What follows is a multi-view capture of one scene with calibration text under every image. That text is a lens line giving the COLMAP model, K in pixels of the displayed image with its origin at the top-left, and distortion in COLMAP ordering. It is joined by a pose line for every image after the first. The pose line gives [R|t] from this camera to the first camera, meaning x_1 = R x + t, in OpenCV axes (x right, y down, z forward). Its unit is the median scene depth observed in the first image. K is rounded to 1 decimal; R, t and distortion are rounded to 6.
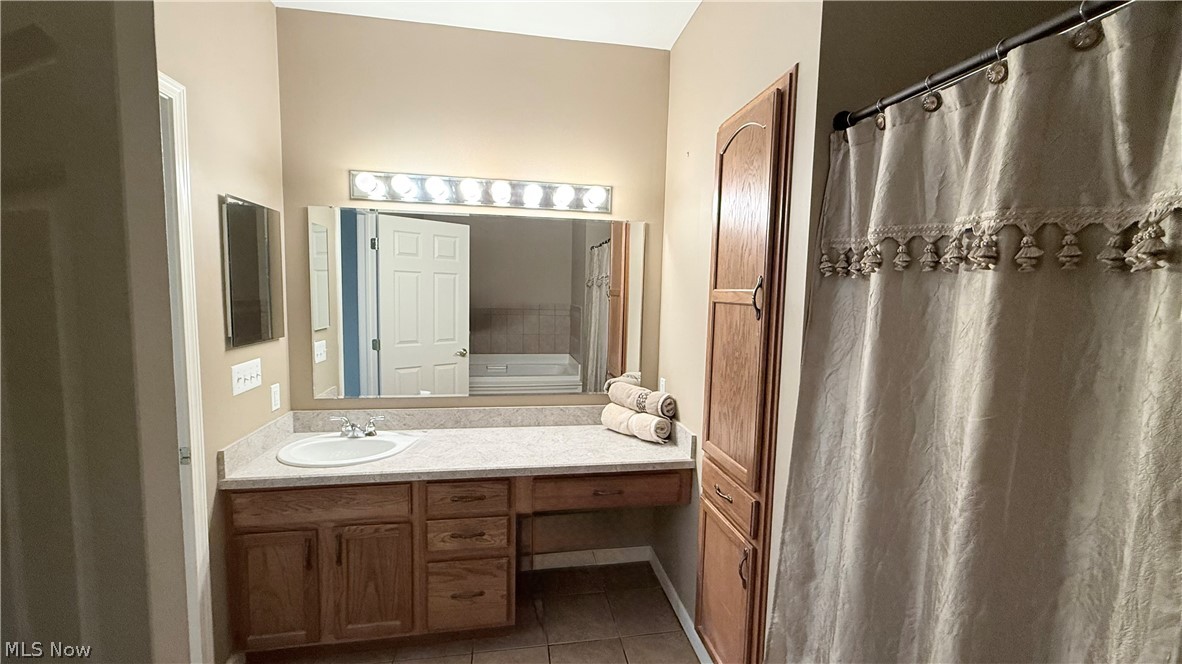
lens RADIAL K [[470.0, 0, 591.1], [0, 470.0, 334.0], [0, 0, 1]] dist [-0.002464, 0.000401]
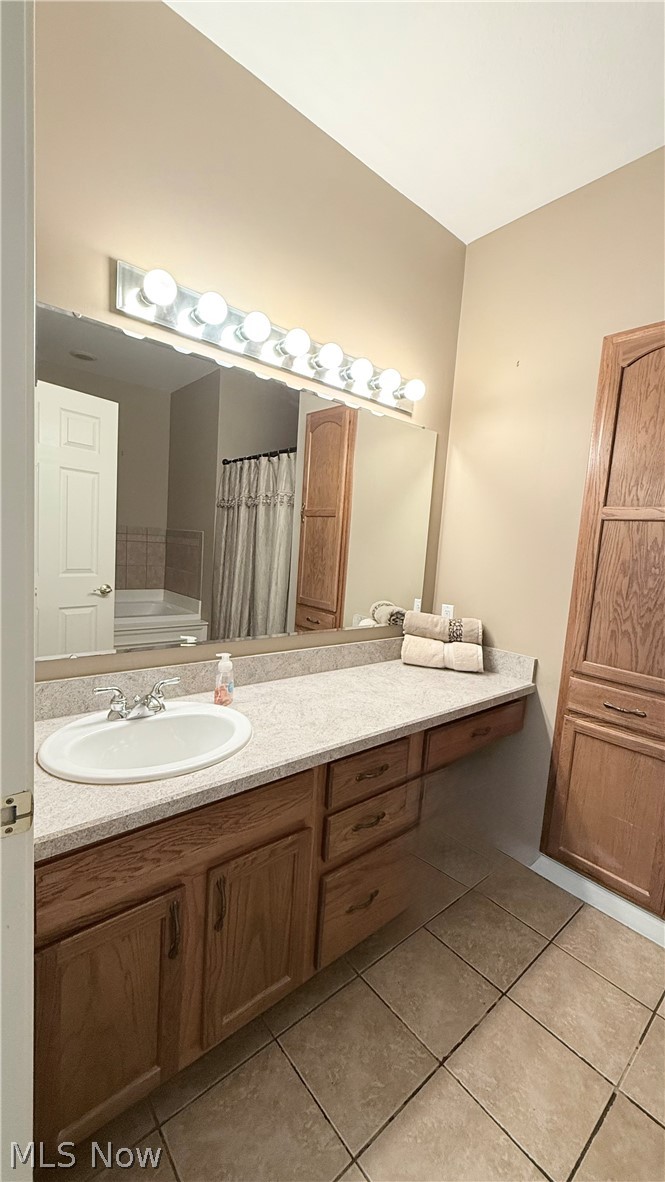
lens RADIAL K [[470.0, 0, 332.8], [0, 470.0, 592.1], [0, 0, 1]] dist [-0.002464, 0.000401]
pose [[0.856163, -0.020865, 0.516285, -0.635231], [-0.000384, 0.999158, 0.041017, 0.037494], [-0.516706, -0.035315, 0.855434, 0.387140]]
